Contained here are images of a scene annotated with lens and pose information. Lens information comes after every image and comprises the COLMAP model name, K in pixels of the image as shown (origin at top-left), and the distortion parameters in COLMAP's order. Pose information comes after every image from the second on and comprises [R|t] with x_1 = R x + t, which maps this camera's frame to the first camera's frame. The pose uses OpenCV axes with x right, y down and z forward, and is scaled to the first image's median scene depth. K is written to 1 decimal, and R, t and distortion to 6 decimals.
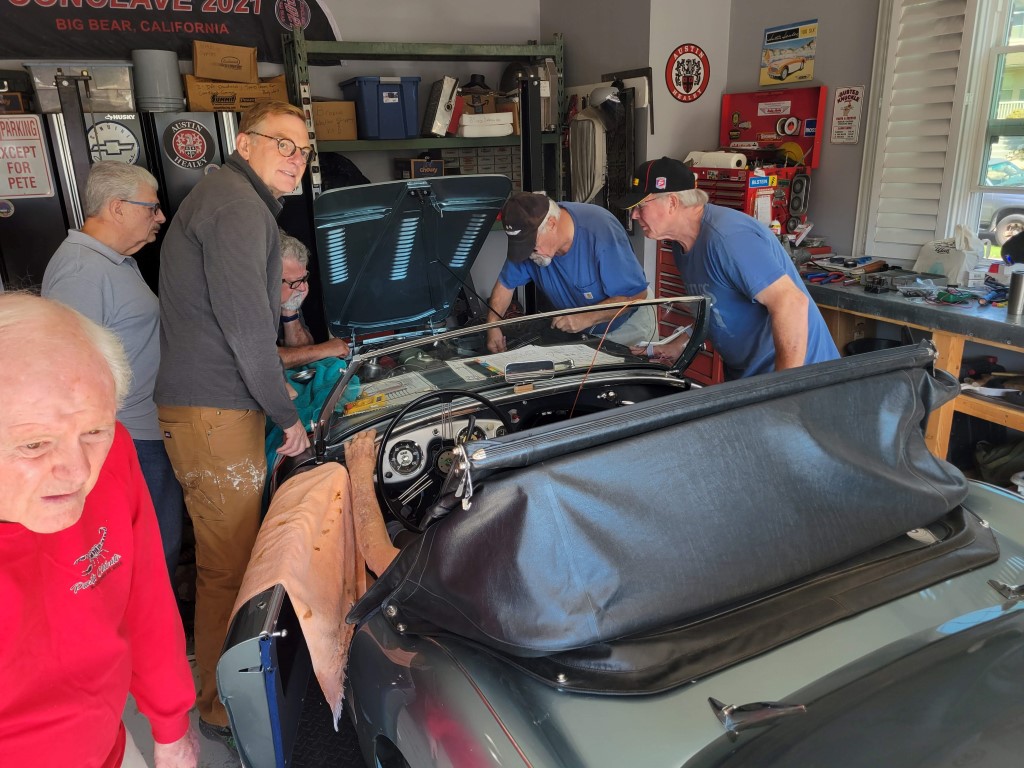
lens RADIAL K [[759.6, 0, 516.5], [0, 759.6, 387.9], [0, 0, 1]] dist [0.016057, -0.021981]
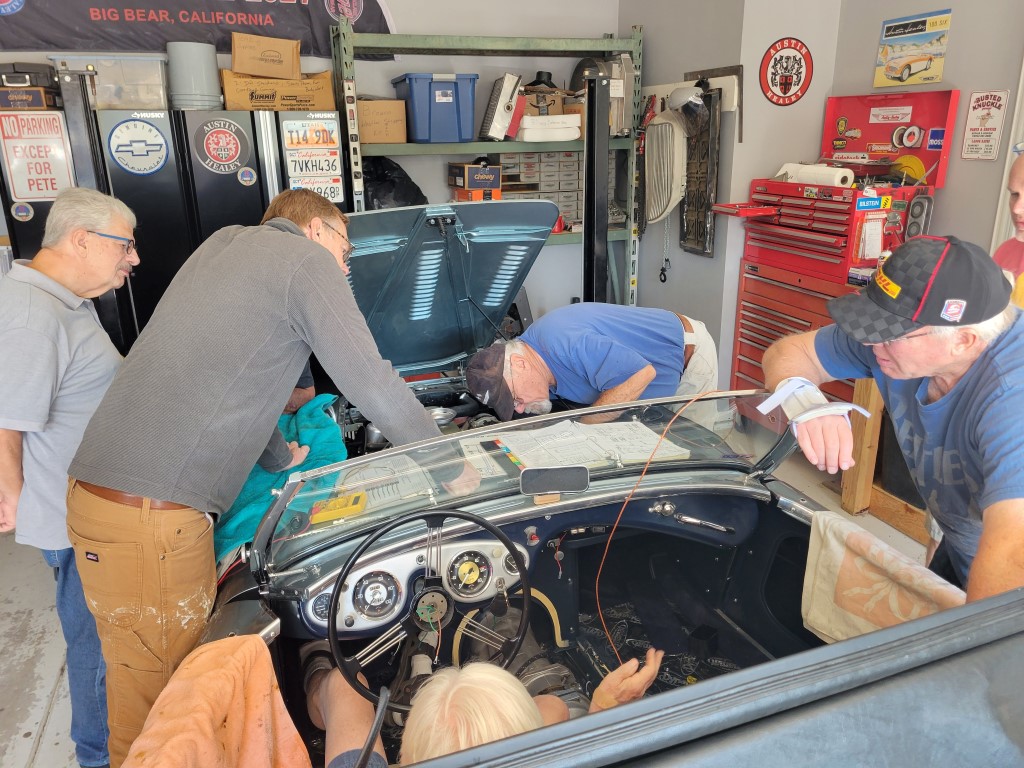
lens RADIAL K [[759.6, 0, 513.4], [0, 759.6, 380.0], [0, 0, 1]] dist [0.016057, -0.021981]
pose [[0.994020, 0.047862, -0.098145, 0.021602], [-0.048145, 0.998840, -0.000511, -0.055305], [0.098007, 0.005233, 0.995172, 0.126096]]
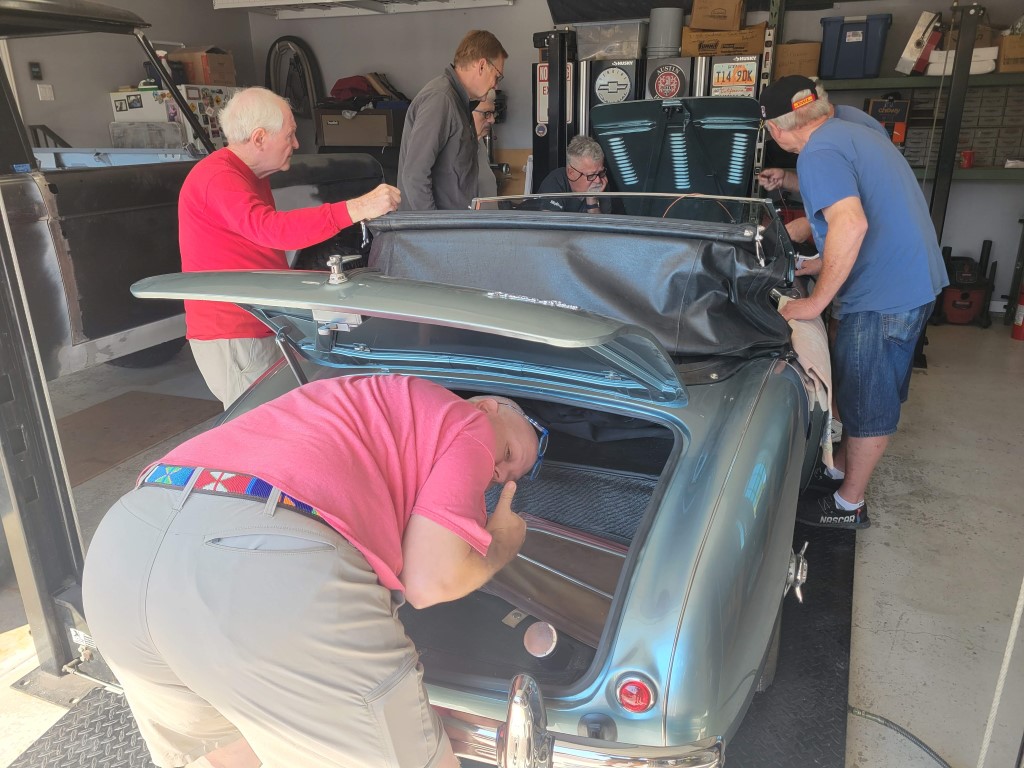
lens RADIAL K [[759.6, 0, 510.4], [0, 759.6, 388.9], [0, 0, 1]] dist [0.016057, -0.021981]
pose [[0.648442, 0.271367, -0.711254, 0.422028], [-0.240313, 0.959502, 0.146992, 0.034805], [0.722338, 0.075608, 0.687395, 0.001633]]
